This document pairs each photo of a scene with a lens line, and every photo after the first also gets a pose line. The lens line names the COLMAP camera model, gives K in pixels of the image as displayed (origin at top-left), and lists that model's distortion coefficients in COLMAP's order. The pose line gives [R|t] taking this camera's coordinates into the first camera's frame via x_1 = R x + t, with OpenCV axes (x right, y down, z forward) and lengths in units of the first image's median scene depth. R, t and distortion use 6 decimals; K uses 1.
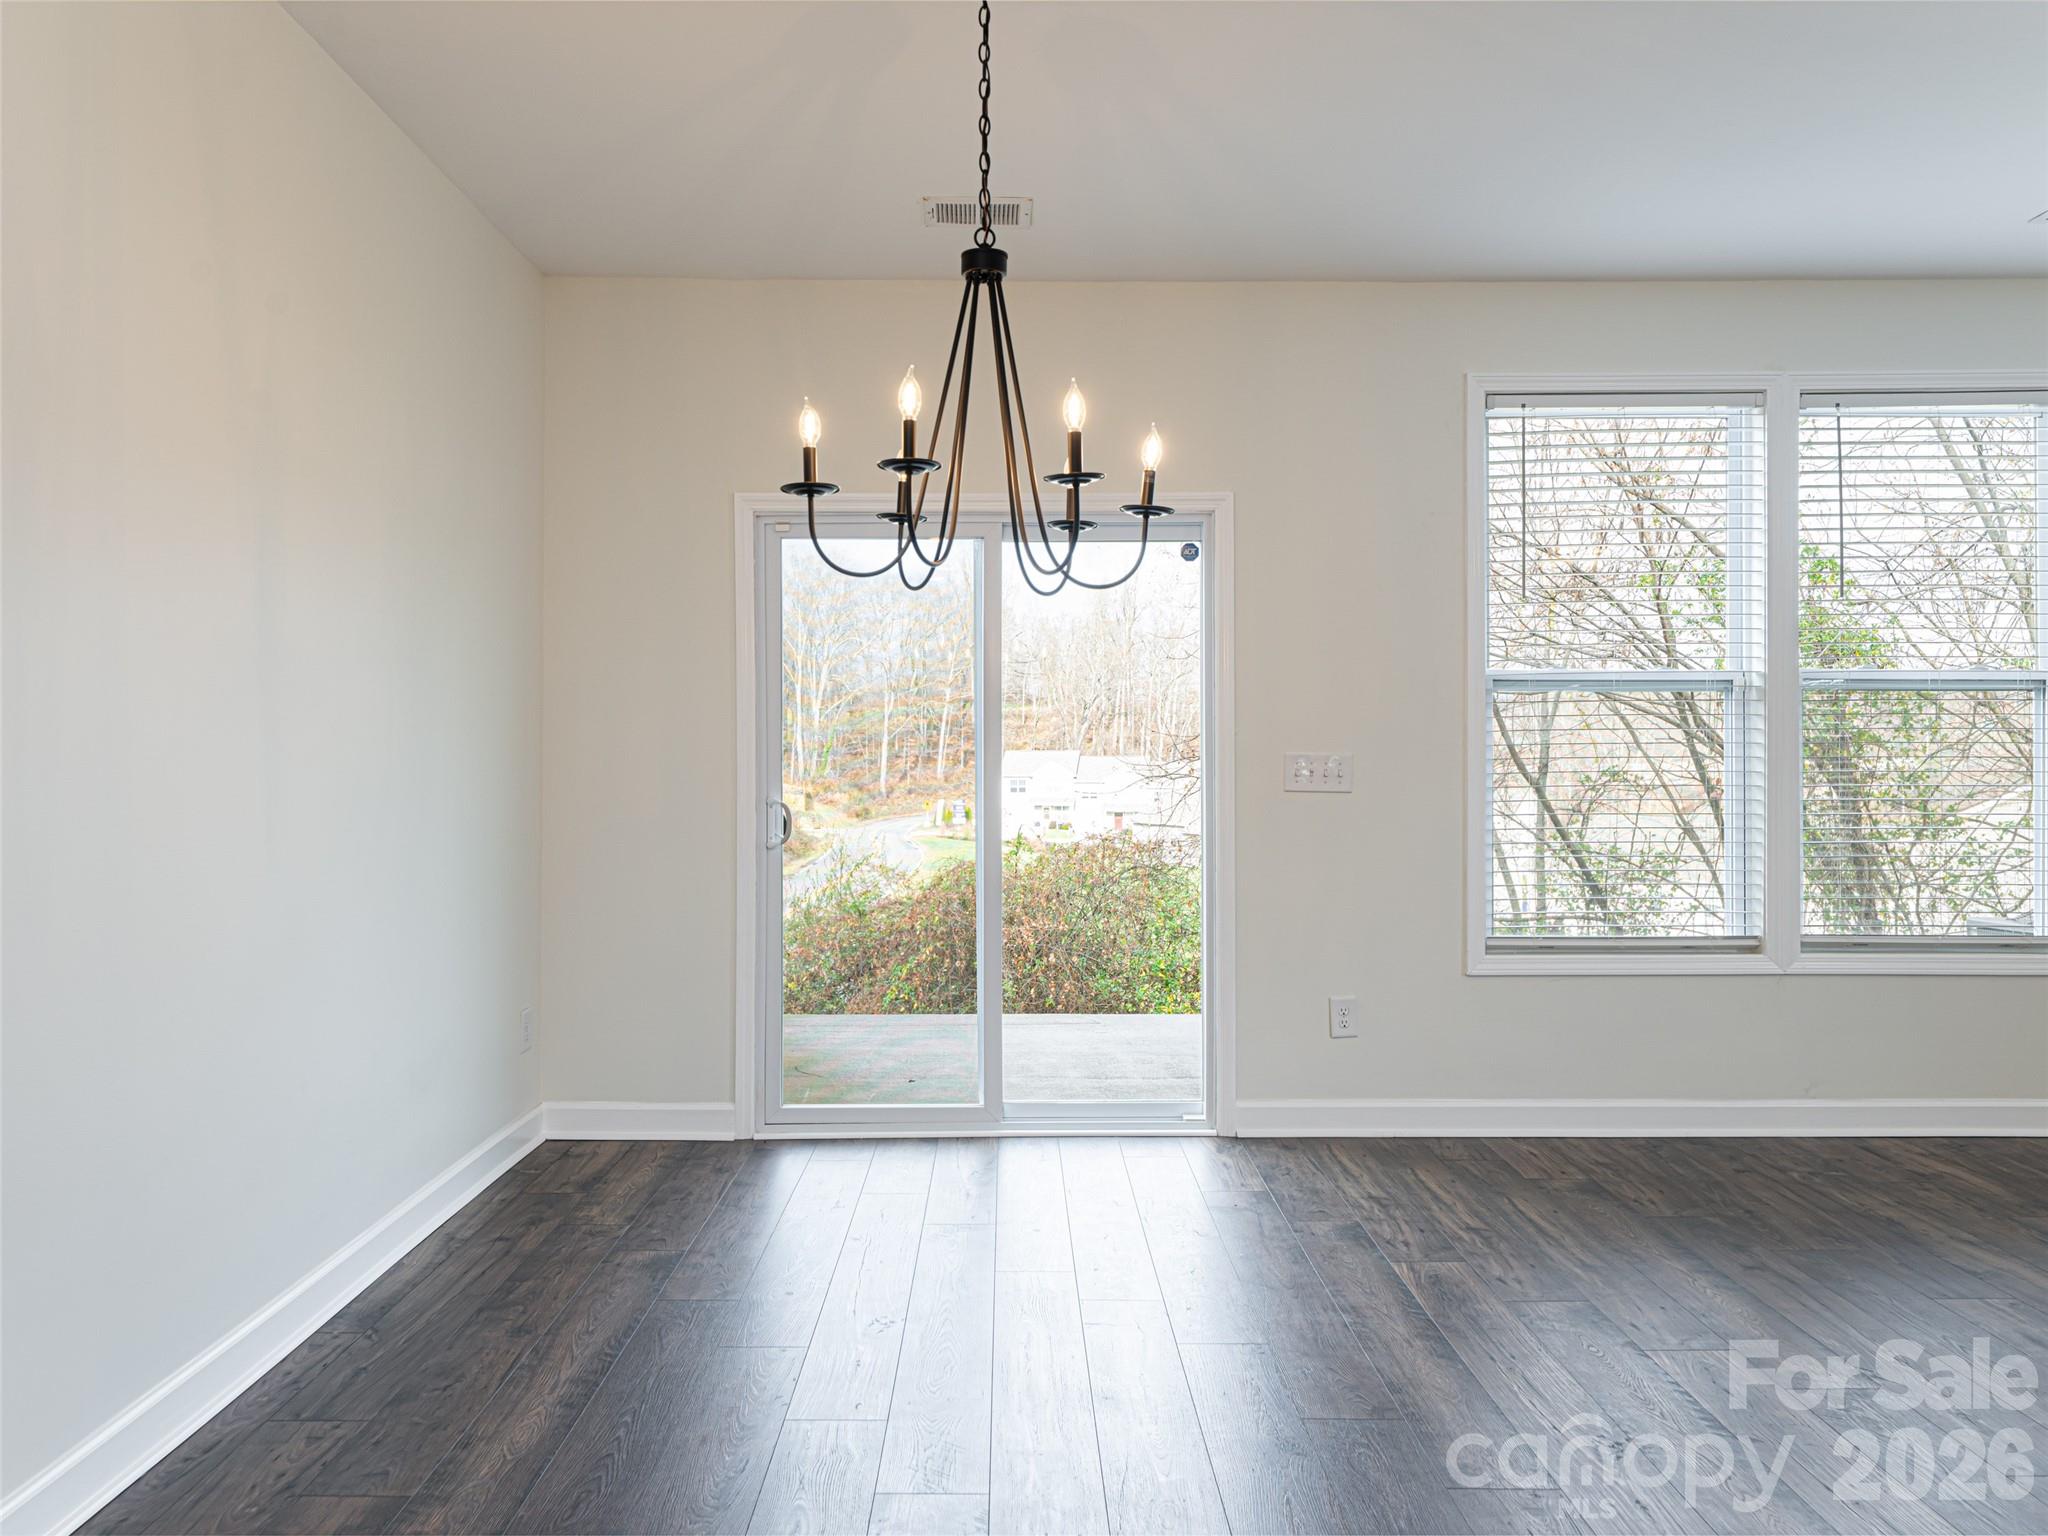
lens RADIAL K [[1468.0, 0, 1024.0], [0, 1468.0, 768.0], [0, 0, 1]] dist [0.007423, 0.001245]
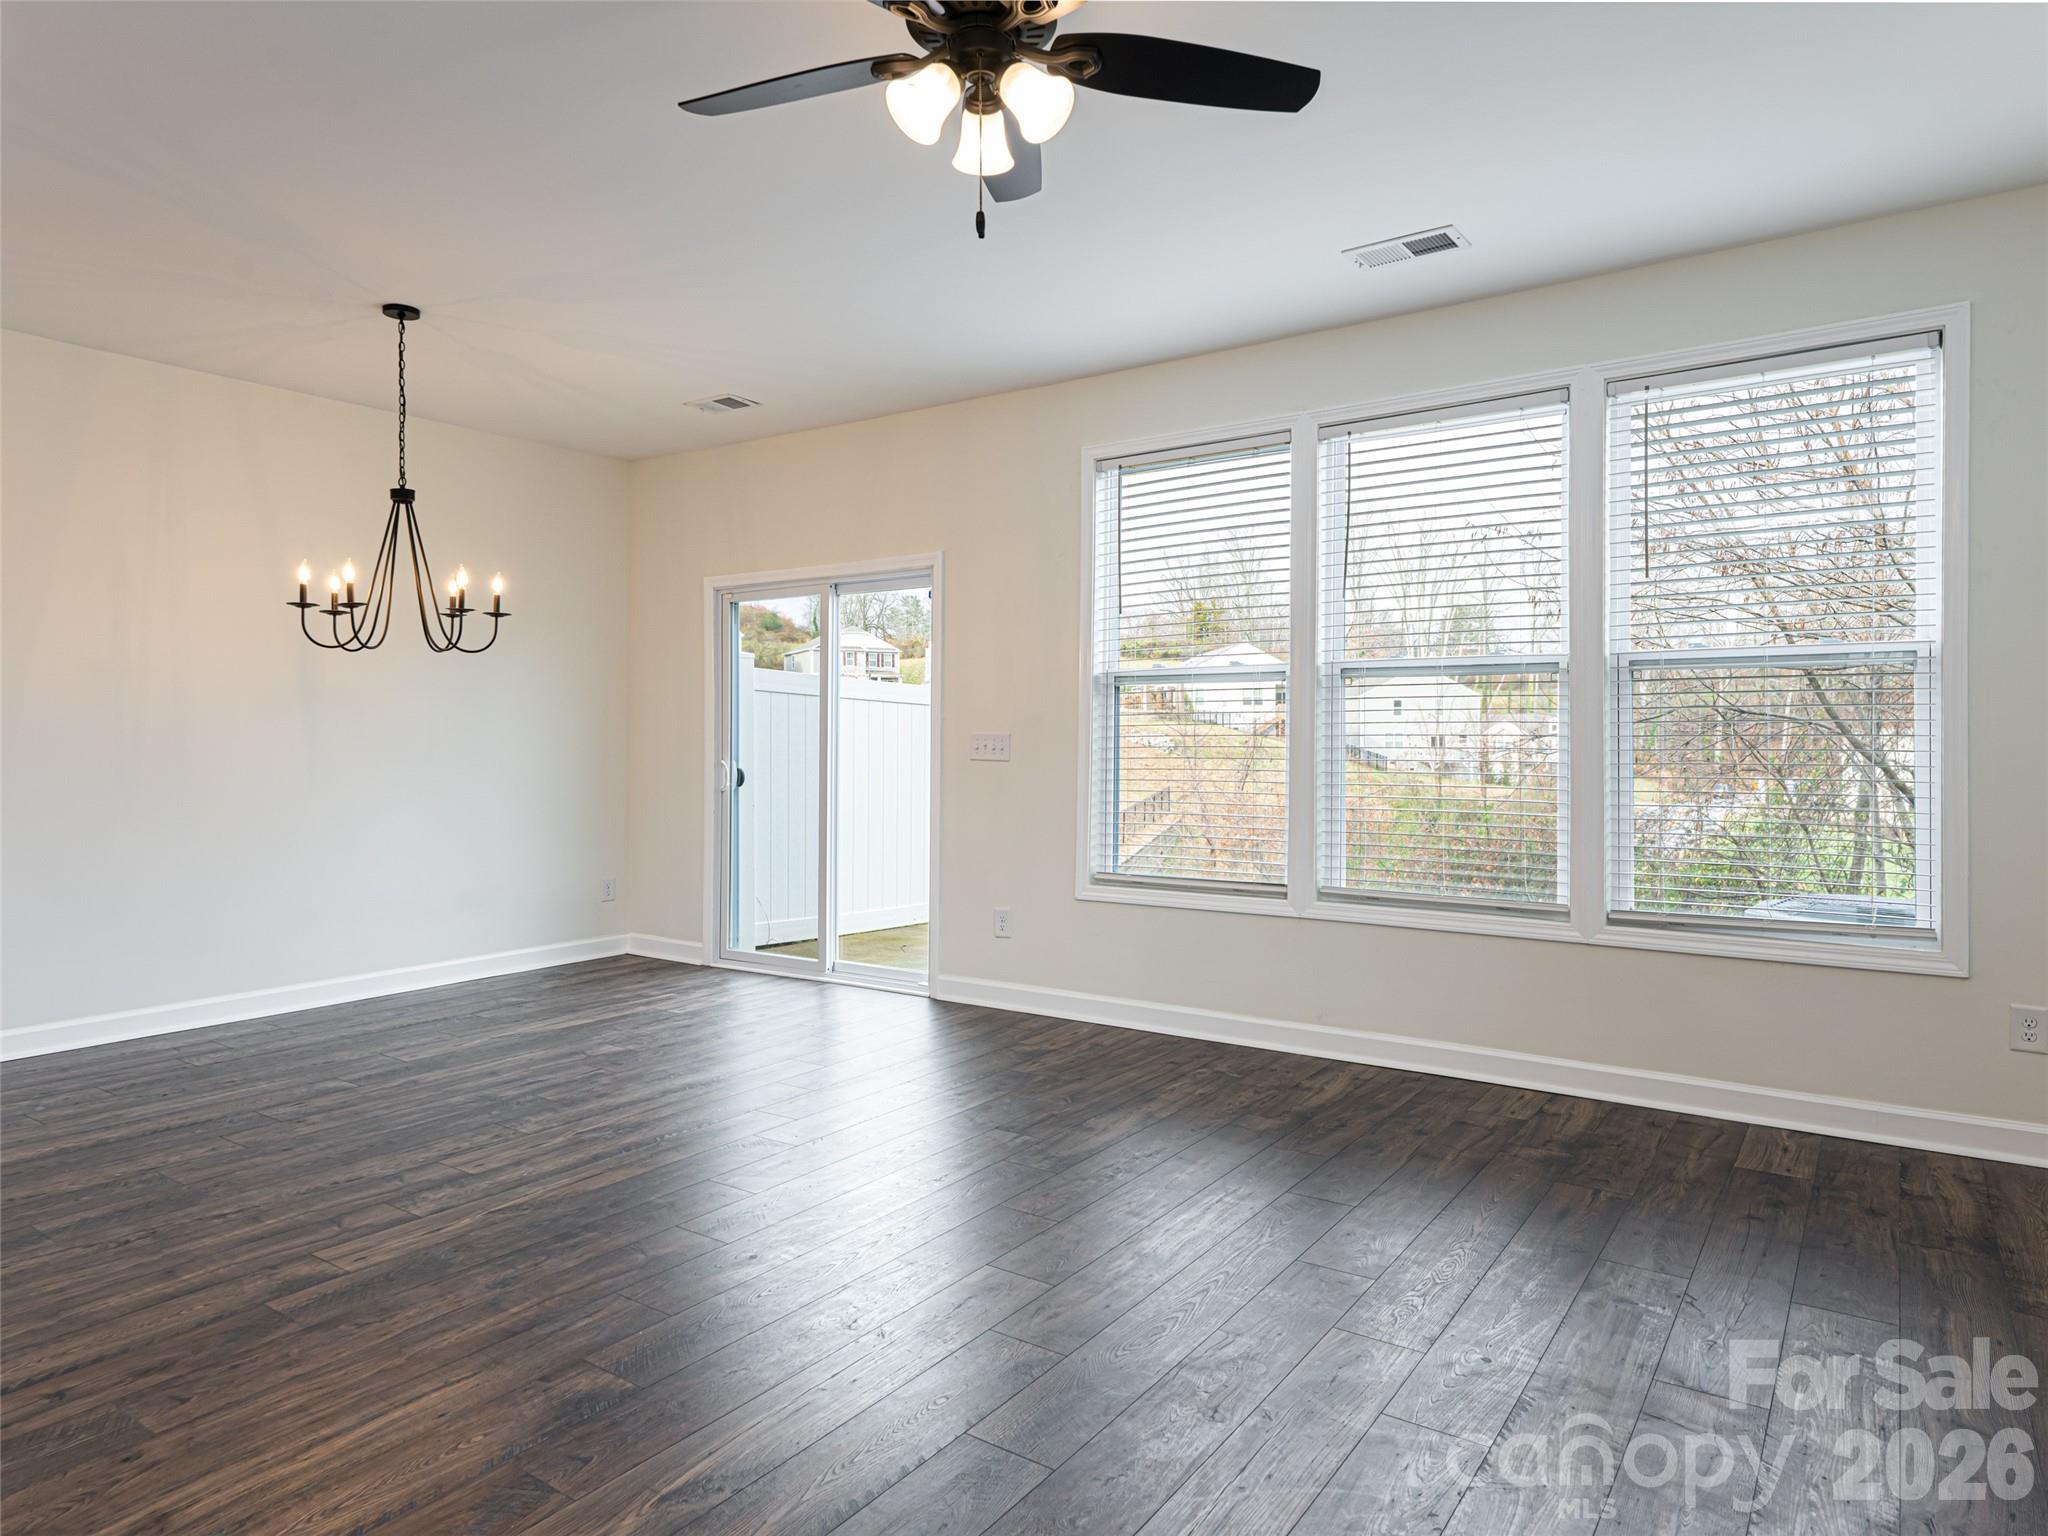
lens RADIAL K [[1257.3, 0, 1024.0], [0, 1257.3, 768.0], [0, 0, 1]] dist [-0.015576, 0.001719]
pose [[0.813059, 0.012499, -0.582048, 0.929579], [-0.001988, 0.999823, 0.018695, 0.001168], [0.582178, -0.014043, 0.812940, 0.048842]]
